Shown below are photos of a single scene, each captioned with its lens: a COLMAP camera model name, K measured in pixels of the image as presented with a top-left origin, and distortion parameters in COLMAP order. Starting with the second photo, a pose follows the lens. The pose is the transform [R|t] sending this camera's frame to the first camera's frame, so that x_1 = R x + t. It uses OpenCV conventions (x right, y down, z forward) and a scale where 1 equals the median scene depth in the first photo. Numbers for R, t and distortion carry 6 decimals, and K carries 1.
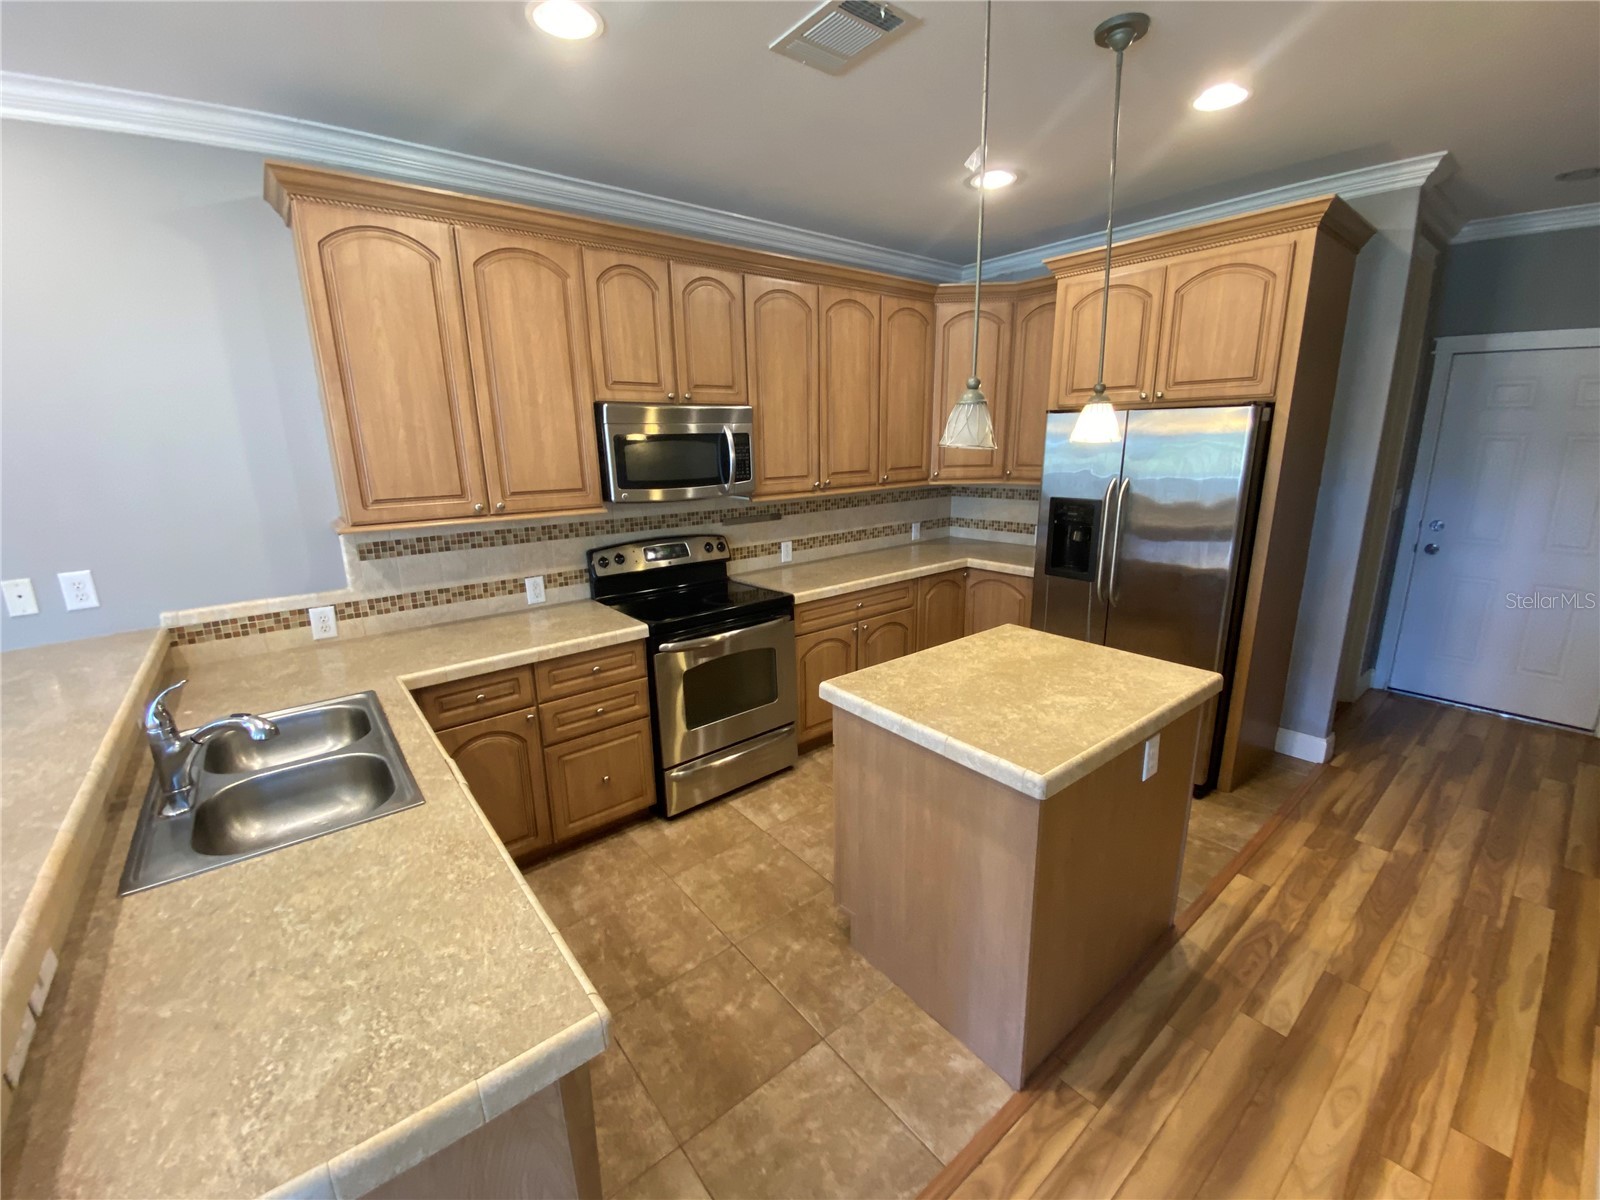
lens RADIAL K [[649.5, 0, 799.2], [0, 649.5, 596.4], [0, 0, 1]] dist [0.006890, -0.013859]
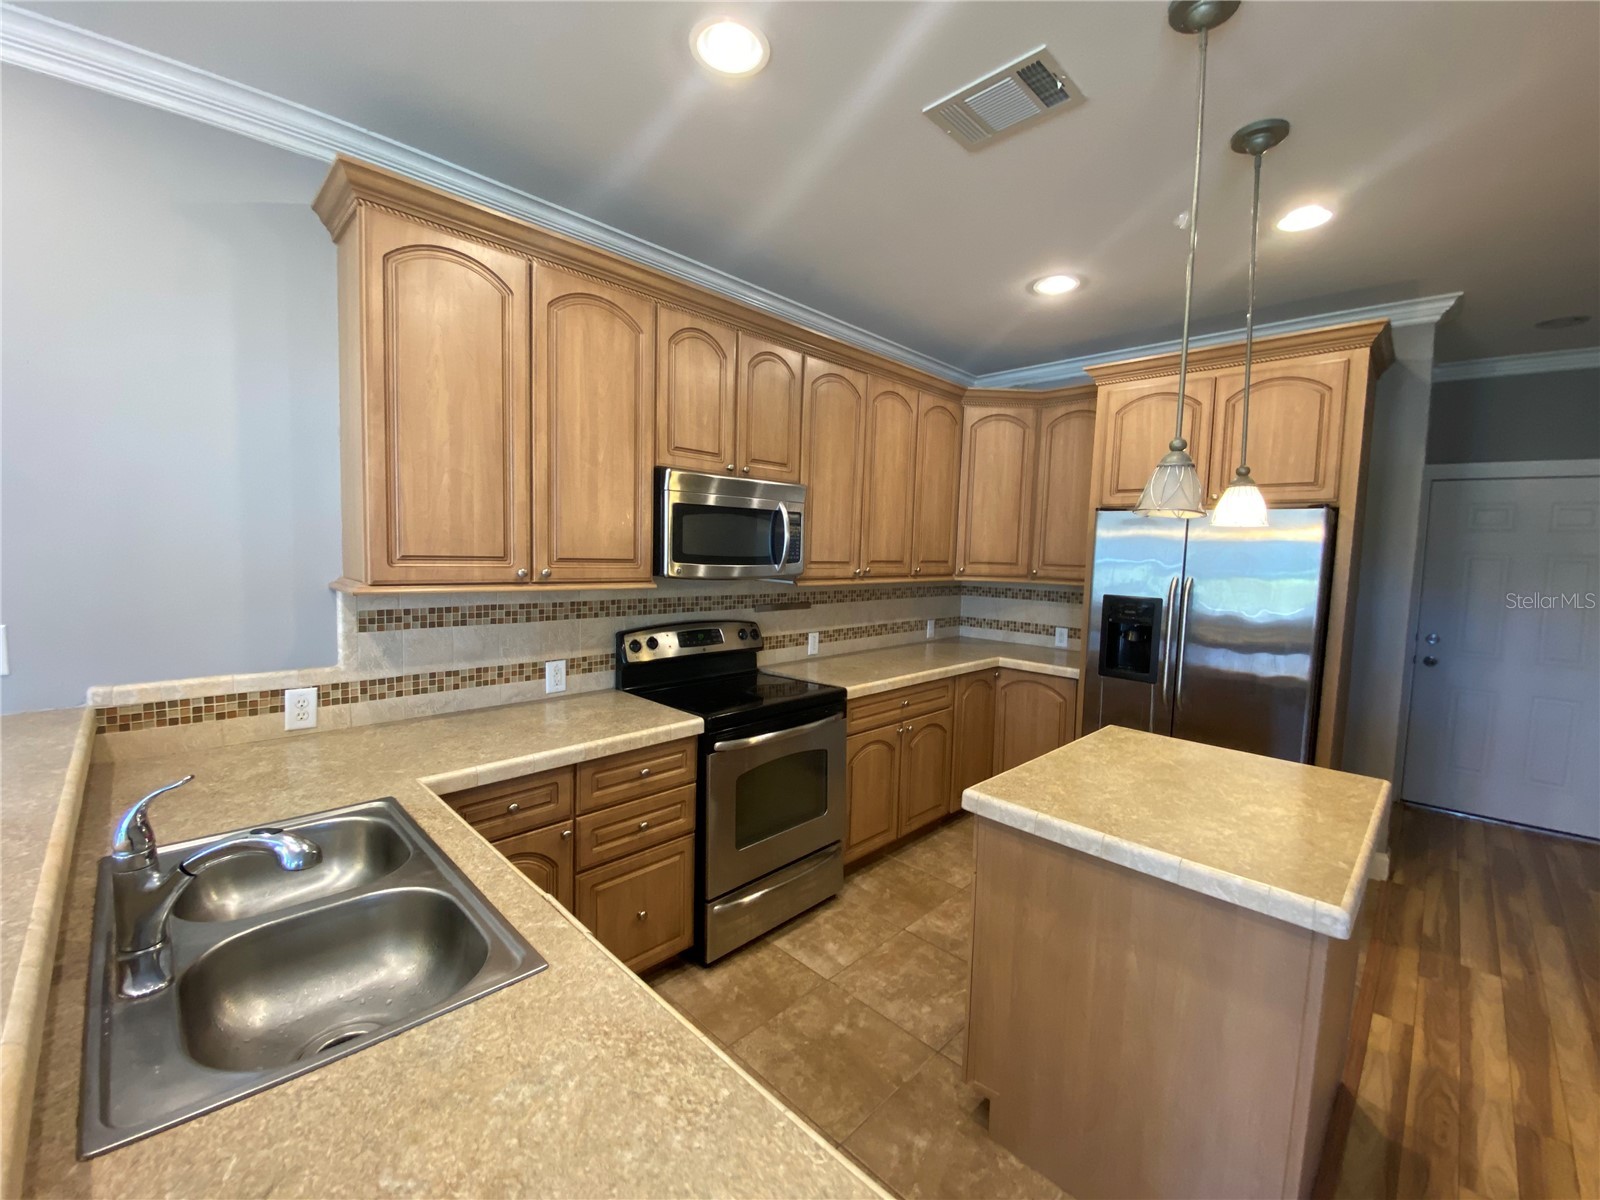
lens RADIAL K [[649.5, 0, 799.0], [0, 649.5, 596.3], [0, 0, 1]] dist [0.006890, -0.013859]
pose [[0.992911, 0.038803, 0.112352, -0.226876], [-0.019666, 0.985815, -0.166678, 0.025859], [-0.117226, 0.163287, 0.979589, 0.137078]]
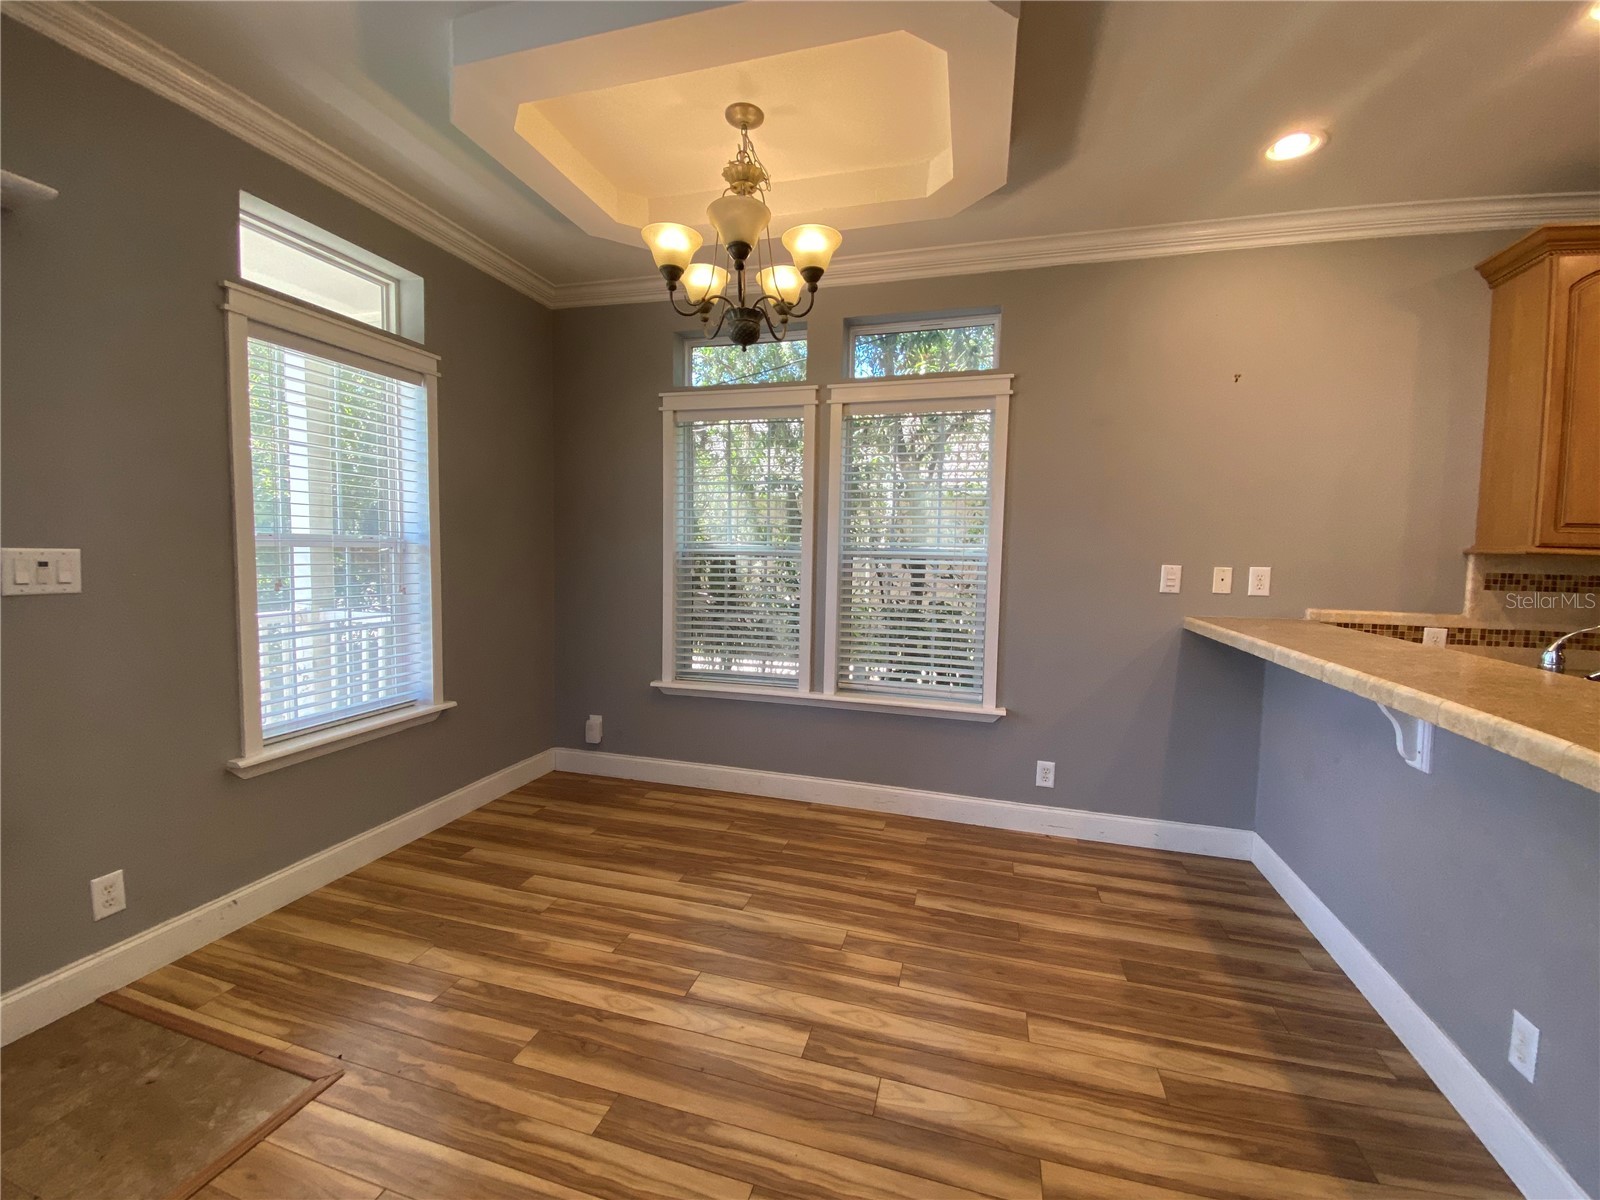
lens RADIAL K [[649.5, 0, 799.2], [0, 649.5, 597.4], [0, 0, 1]] dist [0.006890, -0.013859]
pose [[0.574872, 0.087691, -0.813531, -0.478514], [-0.225368, 0.972754, -0.054401, 0.257841], [0.786595, 0.214617, 0.578972, -0.433566]]
